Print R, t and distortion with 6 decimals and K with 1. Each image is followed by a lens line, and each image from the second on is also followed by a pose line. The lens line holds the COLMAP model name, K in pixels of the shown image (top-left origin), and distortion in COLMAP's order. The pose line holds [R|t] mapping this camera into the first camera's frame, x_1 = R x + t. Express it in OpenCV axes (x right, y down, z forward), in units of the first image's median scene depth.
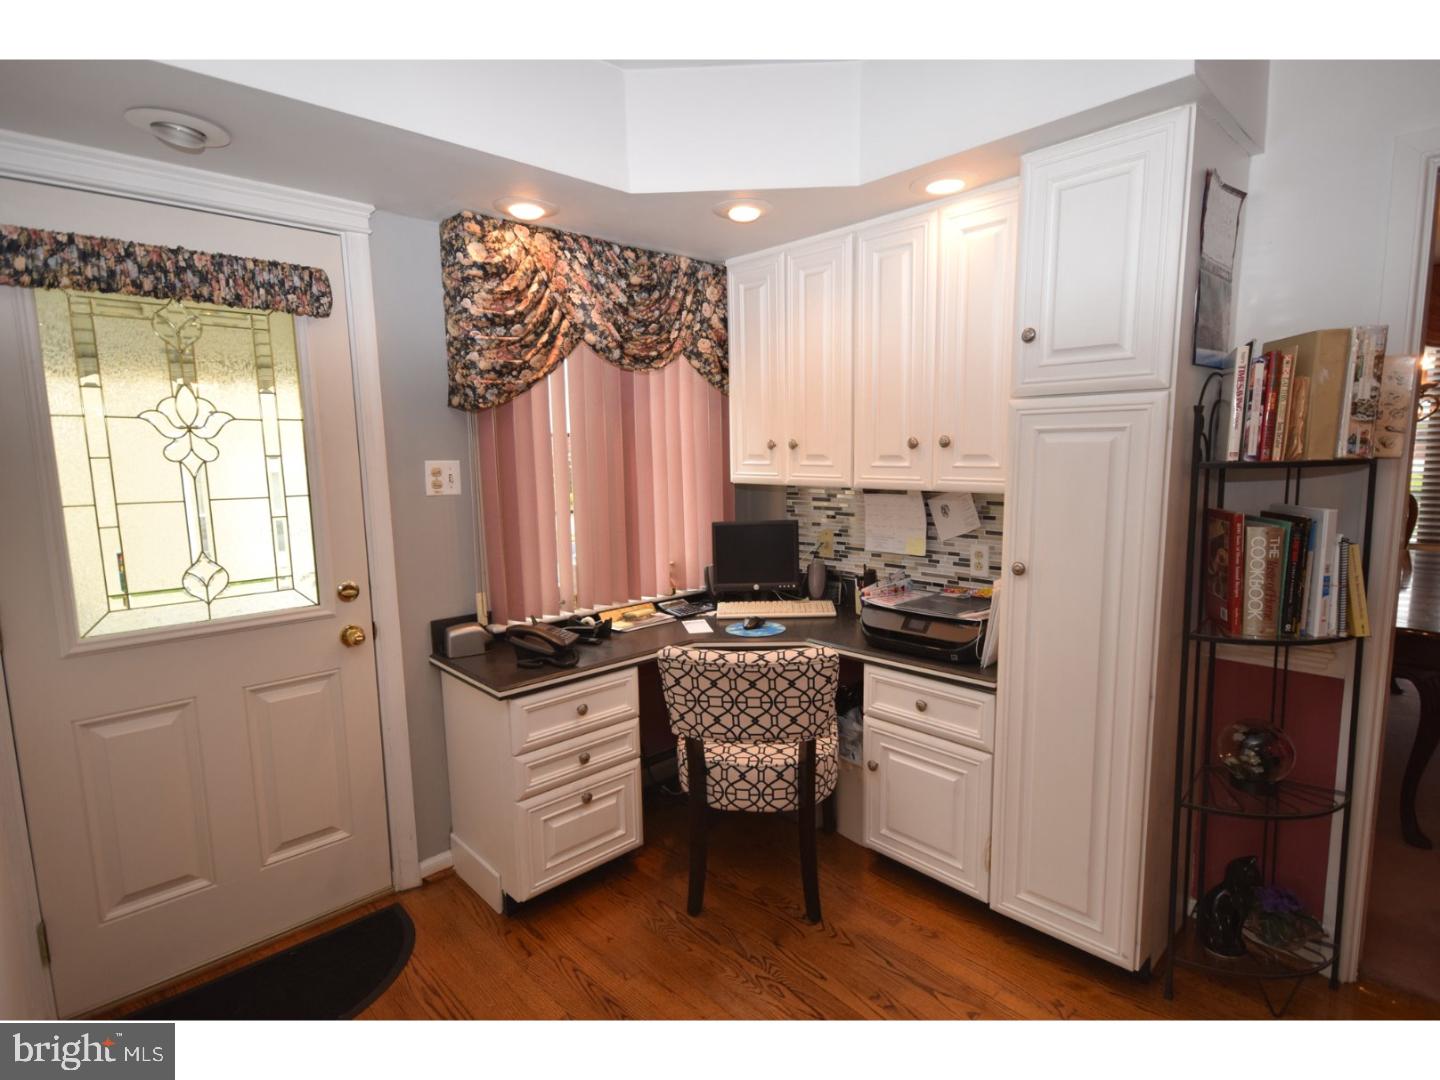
lens RADIAL K [[744.8, 0, 723.5], [0, 744.8, 539.8], [0, 0, 1]] dist [-0.003011, 0.000978]
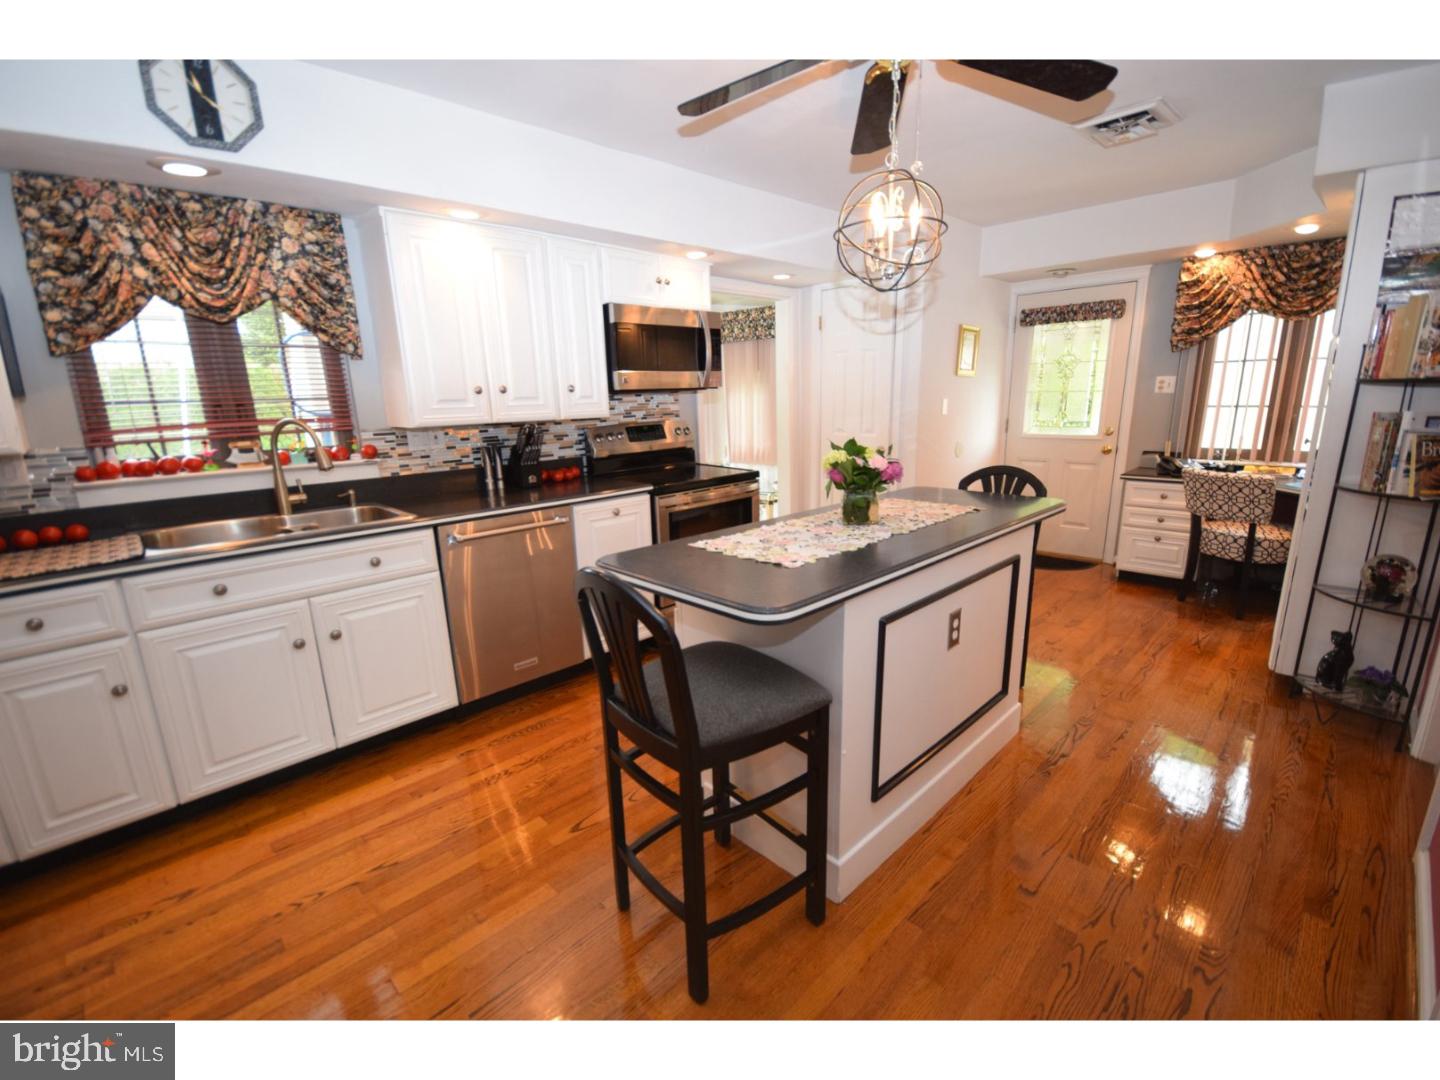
lens RADIAL K [[638.2, 0, 711.3], [0, 638.2, 534.1], [0, 0, 1]] dist [-0.000356, 0.000287]
pose [[0.077582, 0.217552, -0.972961, 1.376602], [-0.088271, 0.973568, 0.210649, 0.064170], [0.993071, 0.069542, 0.094735, -0.441208]]
